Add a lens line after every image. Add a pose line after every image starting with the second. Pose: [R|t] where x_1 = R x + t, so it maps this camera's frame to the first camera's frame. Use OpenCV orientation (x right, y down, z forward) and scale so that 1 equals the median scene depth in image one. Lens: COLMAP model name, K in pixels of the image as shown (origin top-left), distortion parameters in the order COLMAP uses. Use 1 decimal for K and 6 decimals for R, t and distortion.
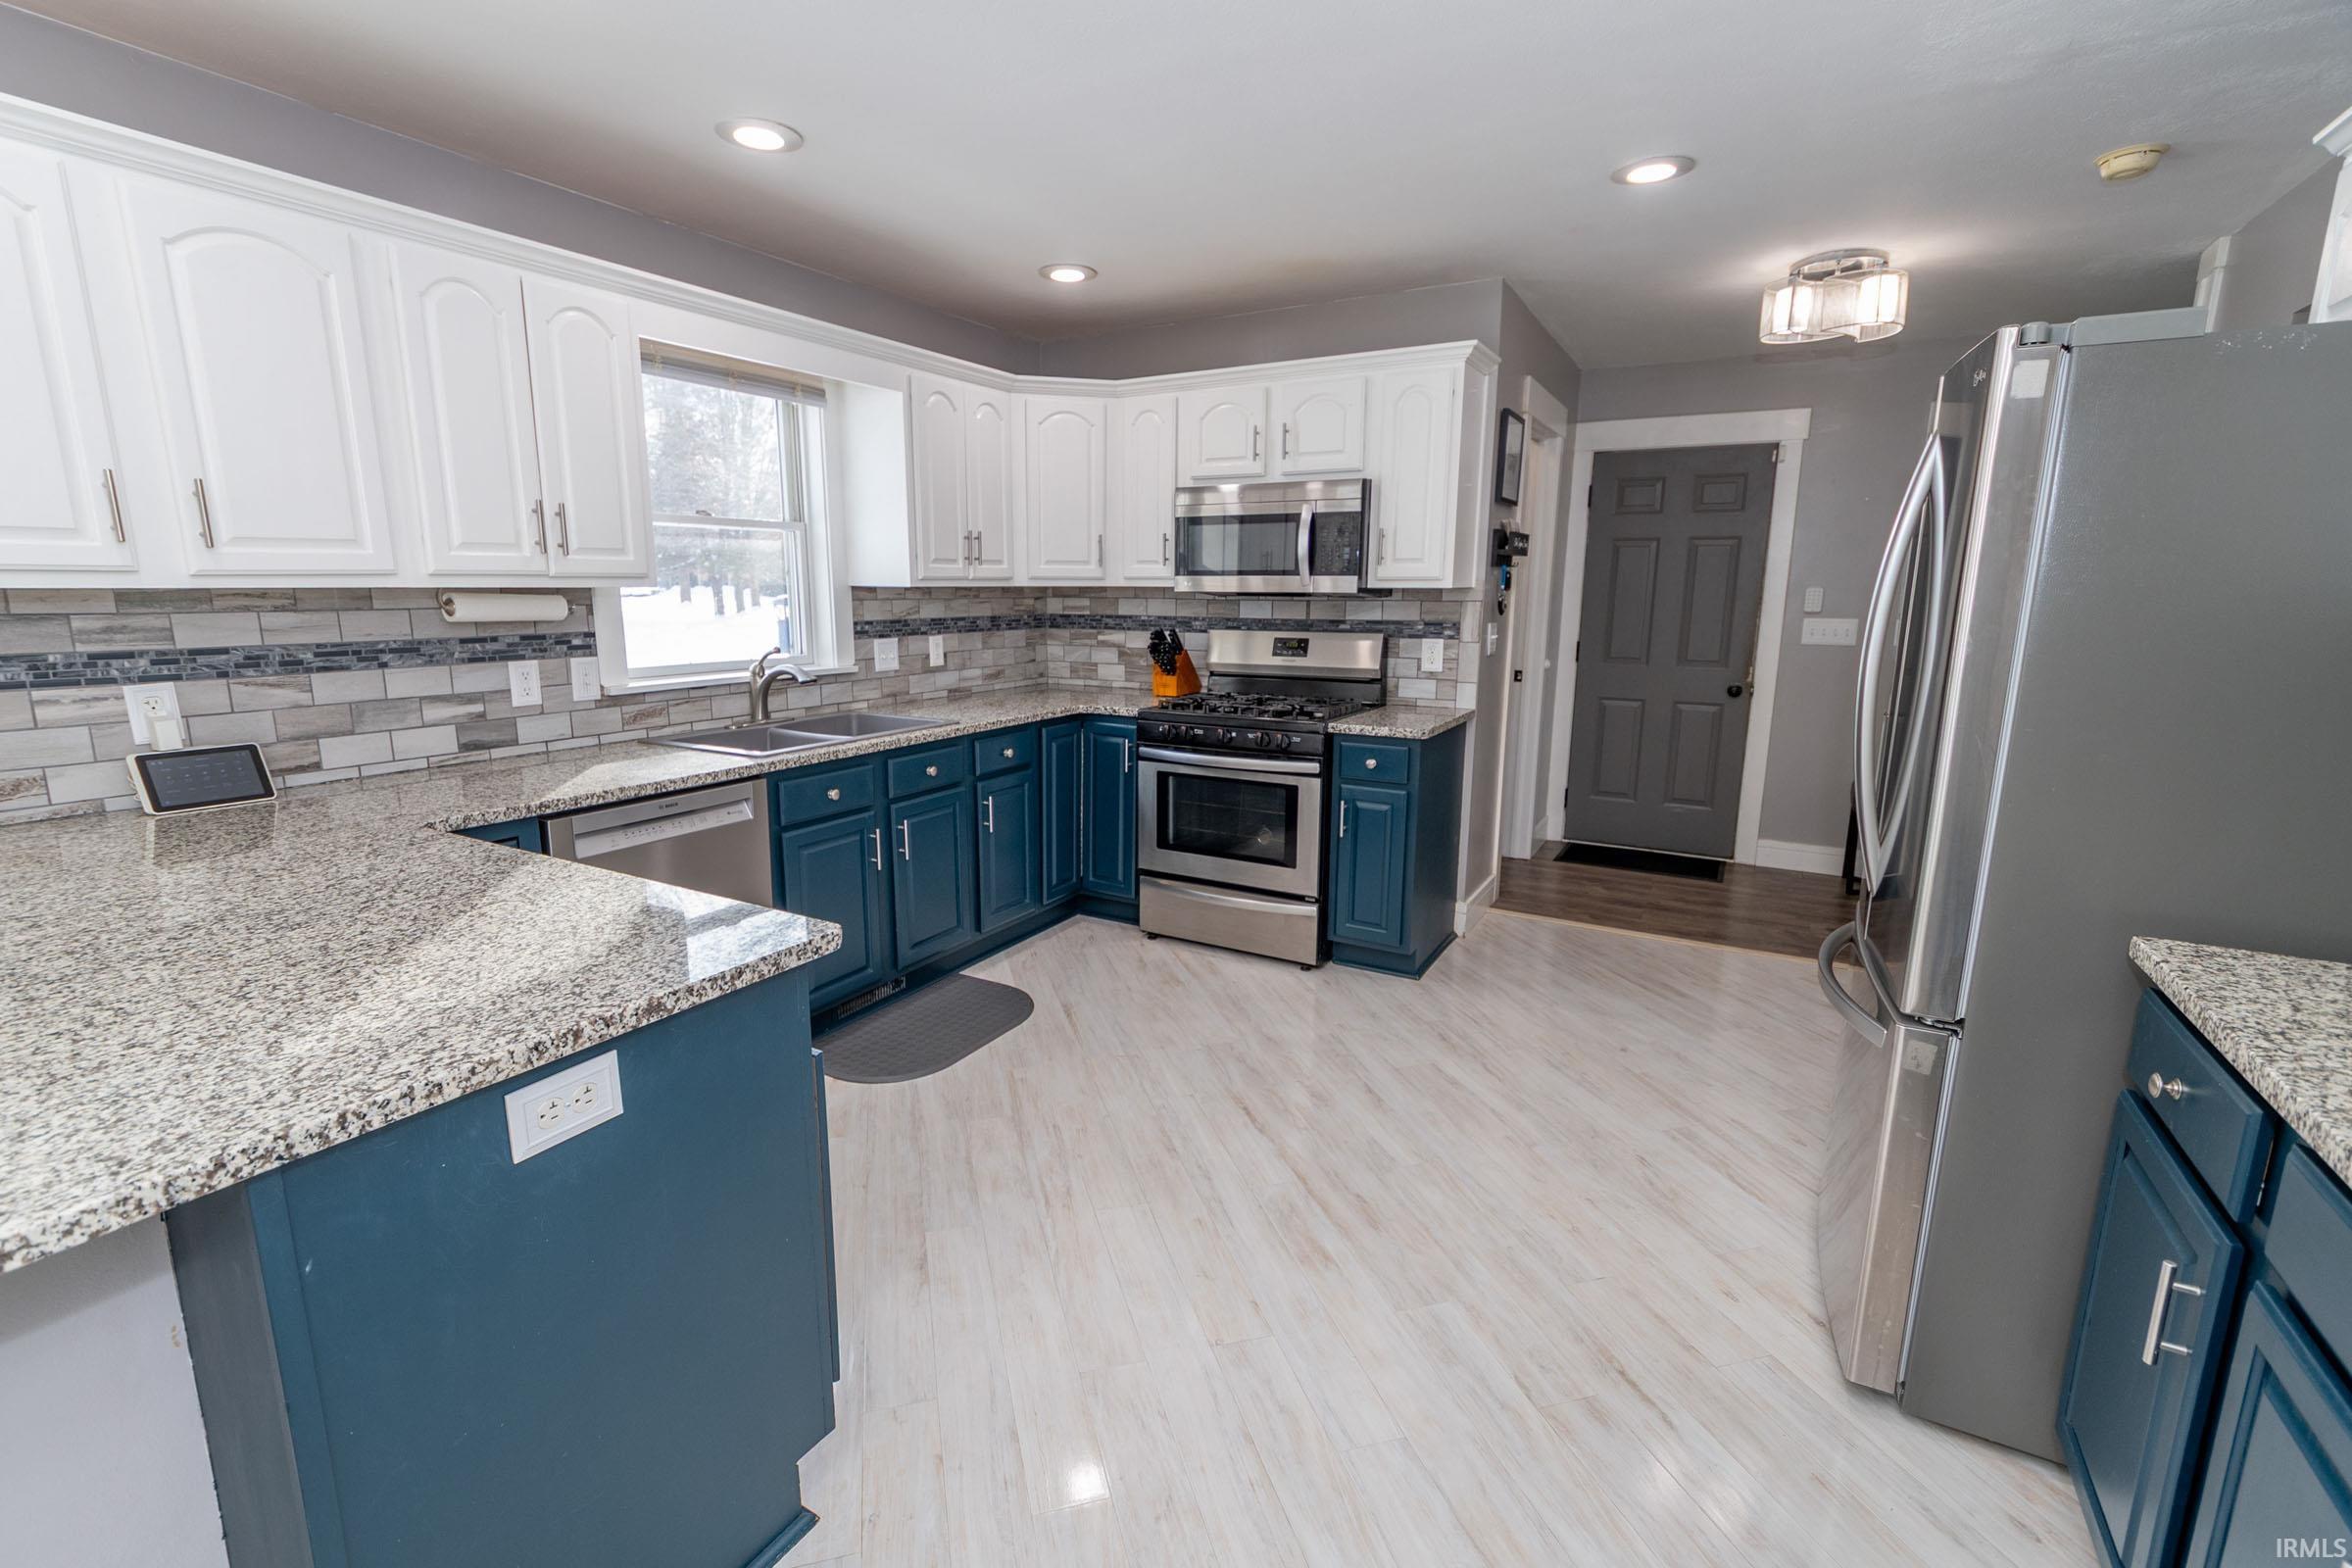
lens RADIAL K [[1029.1, 0, 1162.6], [0, 1029.1, 774.3], [0, 0, 1]] dist [-0.001773, 0.000159]
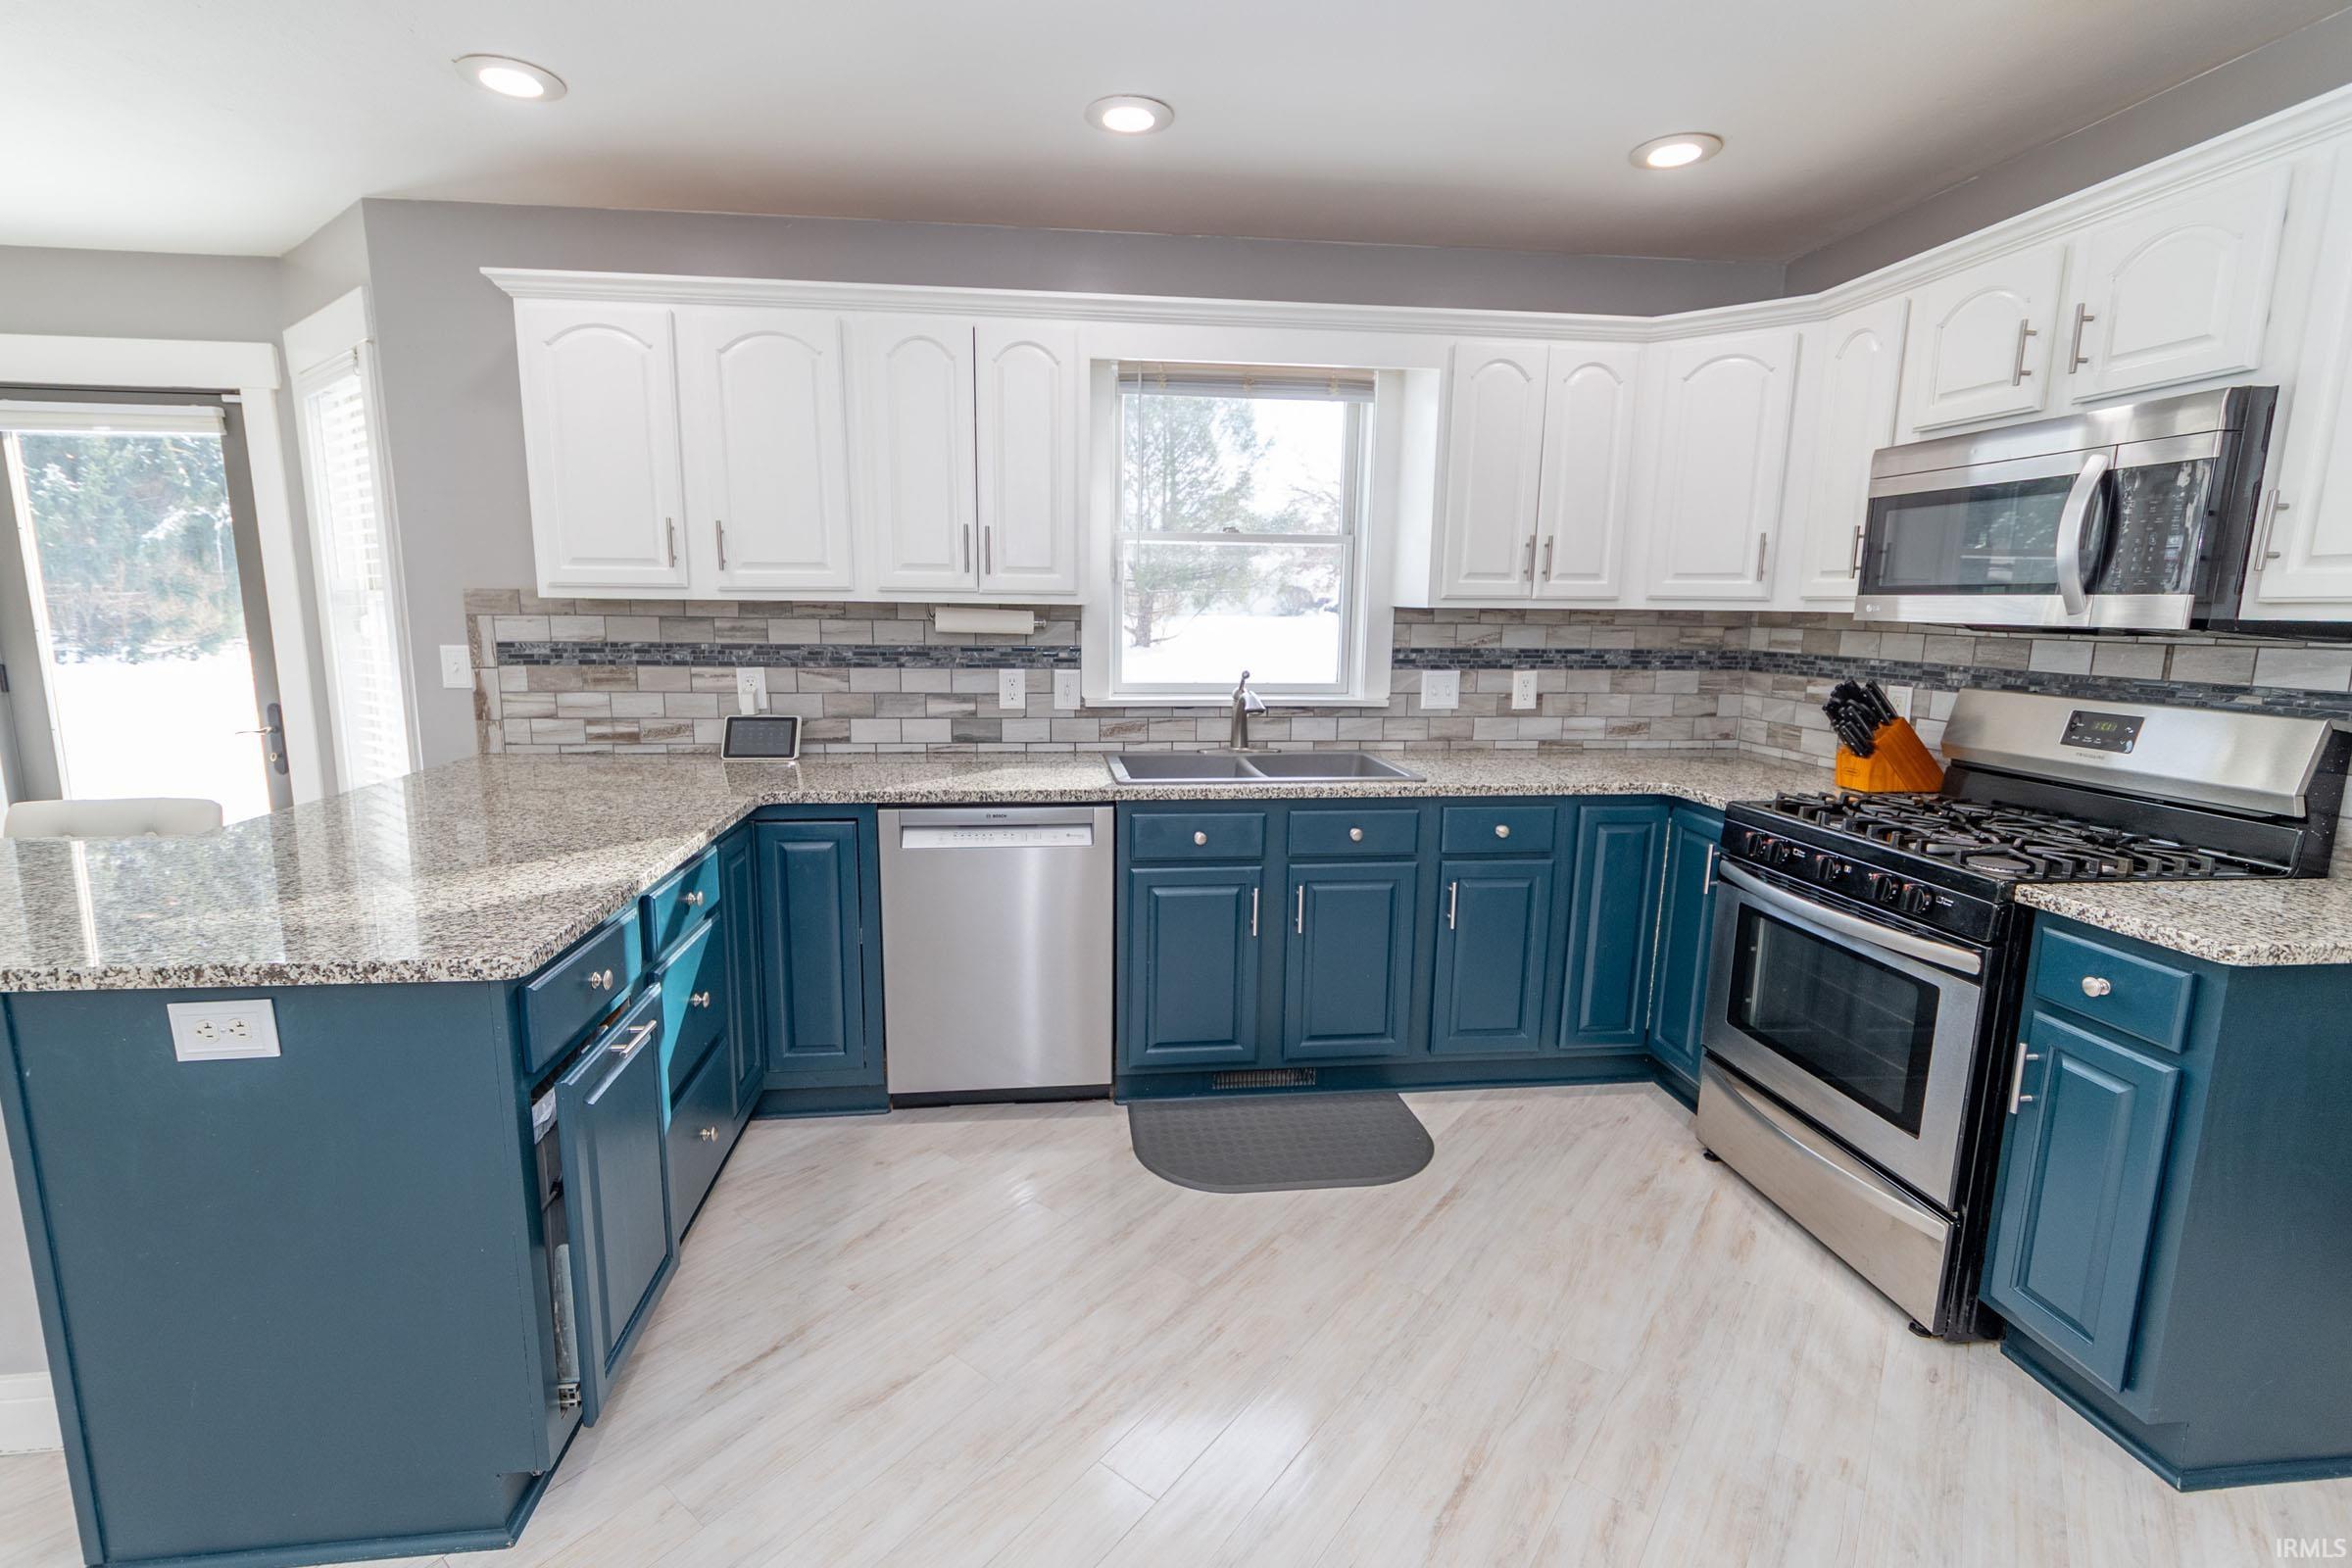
lens RADIAL K [[1052.9, 0, 1149.5], [0, 1052.9, 770.7], [0, 0, 1]] dist [0.001327, -0.000338]
pose [[0.594973, 0.131417, -0.792929, 0.309300], [-0.156185, 0.986641, 0.046329, -0.061614], [0.788425, 0.096279, 0.607550, 0.344829]]
